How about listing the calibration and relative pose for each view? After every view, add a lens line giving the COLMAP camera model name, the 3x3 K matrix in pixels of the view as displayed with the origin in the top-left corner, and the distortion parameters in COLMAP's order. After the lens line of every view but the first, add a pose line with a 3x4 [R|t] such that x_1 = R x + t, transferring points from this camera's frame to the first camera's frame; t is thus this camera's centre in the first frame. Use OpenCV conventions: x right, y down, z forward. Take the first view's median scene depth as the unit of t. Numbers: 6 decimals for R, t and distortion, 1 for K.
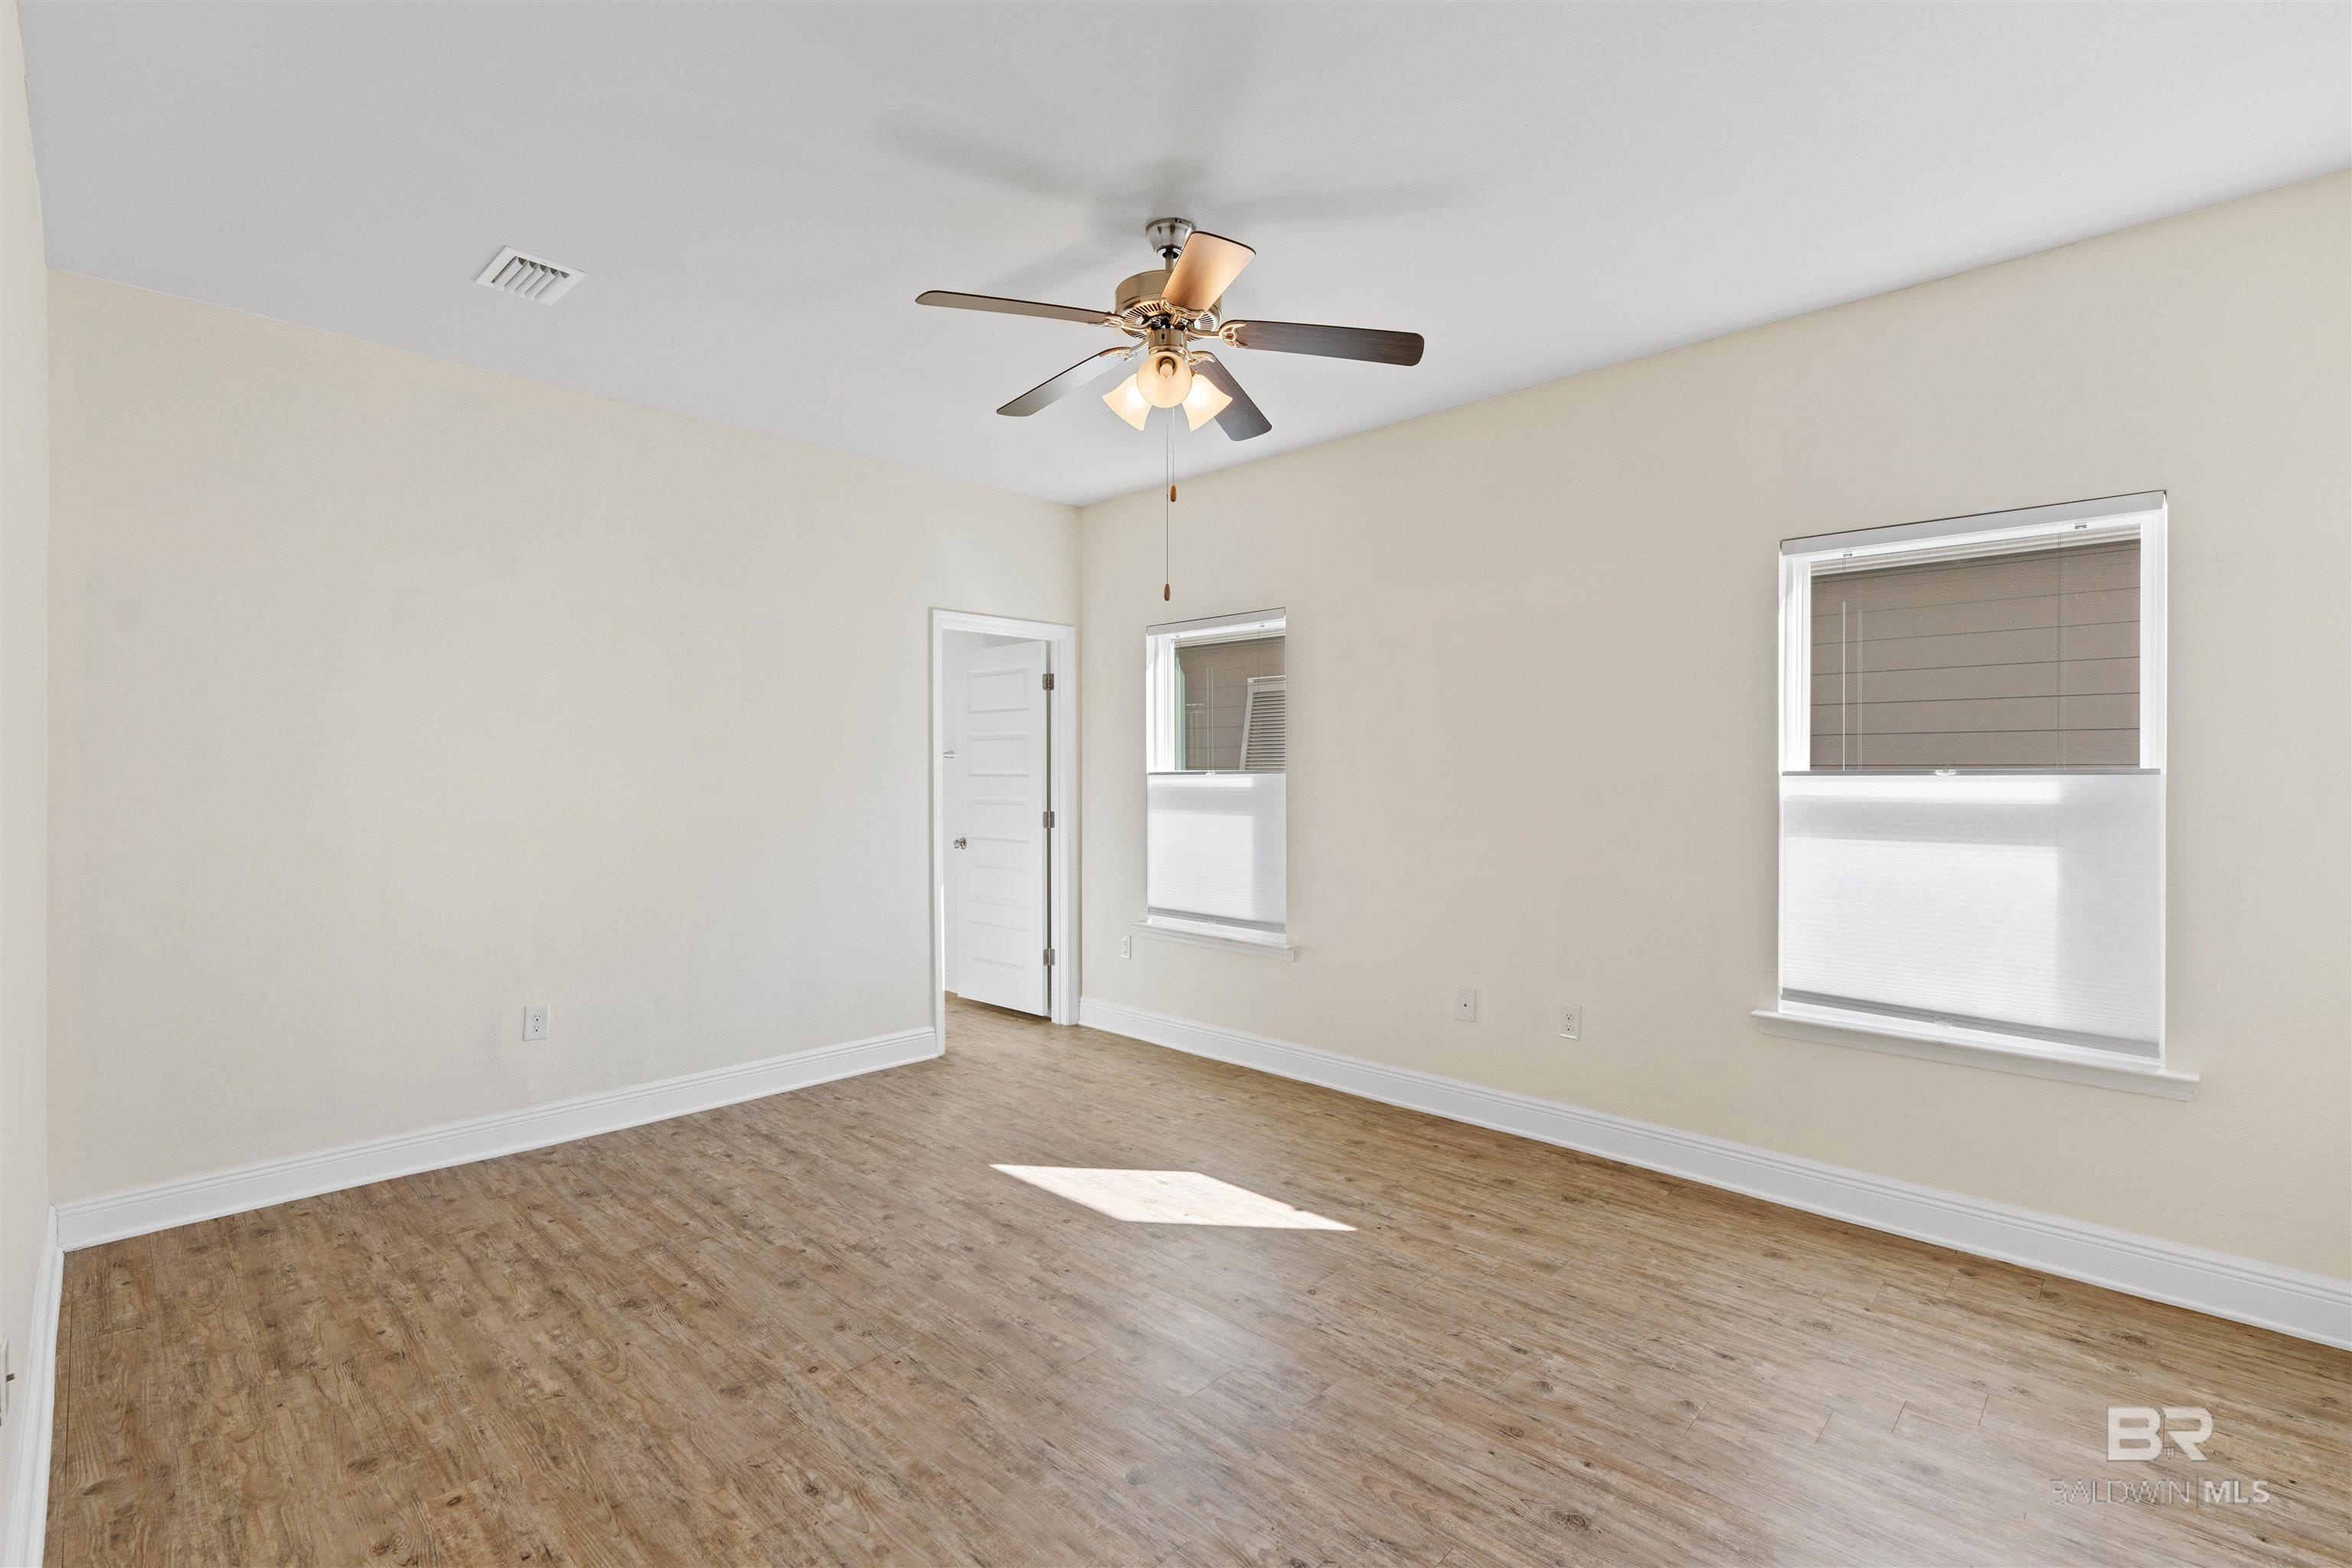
lens RADIAL K [[1046.3, 0, 1161.6], [0, 1046.3, 764.4], [0, 0, 1]] dist [-0.009602, 0.000952]
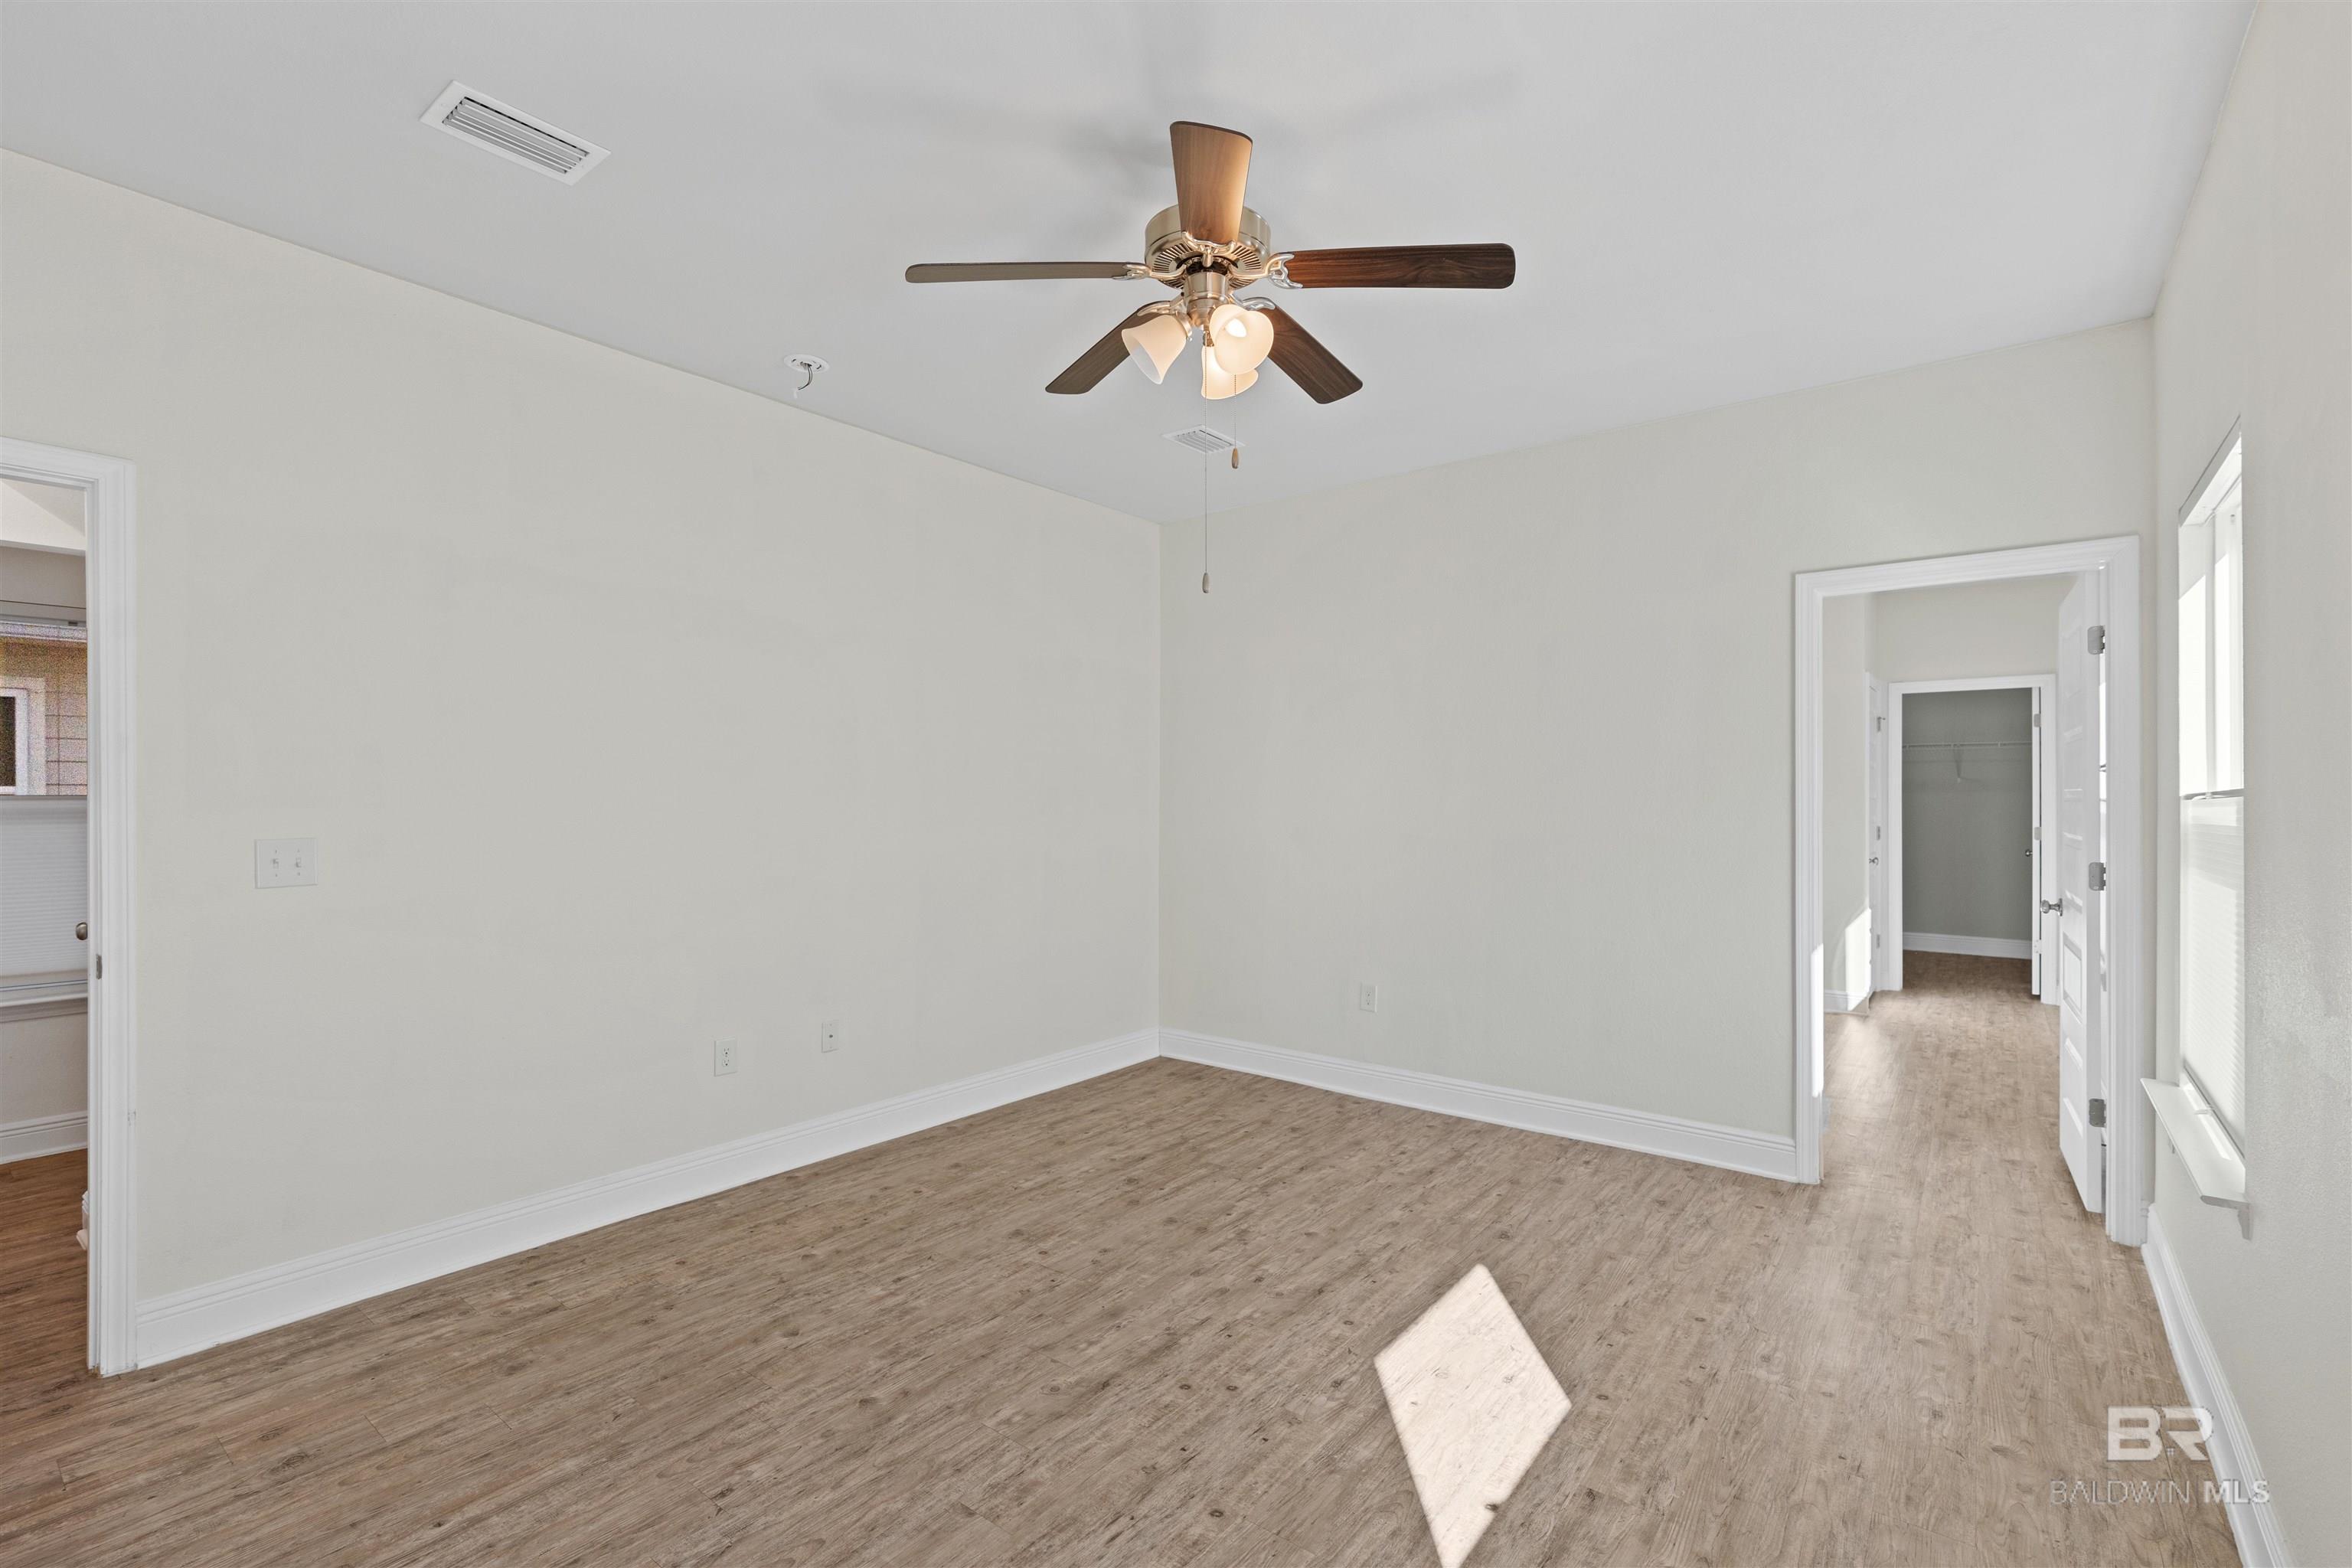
lens RADIAL K [[1046.3, 0, 1161.6], [0, 1046.3, 764.4], [0, 0, 1]] dist [-0.009602, 0.000952]
pose [[0.104369, -0.028225, -0.994138, 0.736942], [0.006995, 0.999593, -0.027645, 0.006716], [0.994514, -0.004069, 0.104524, 0.752256]]
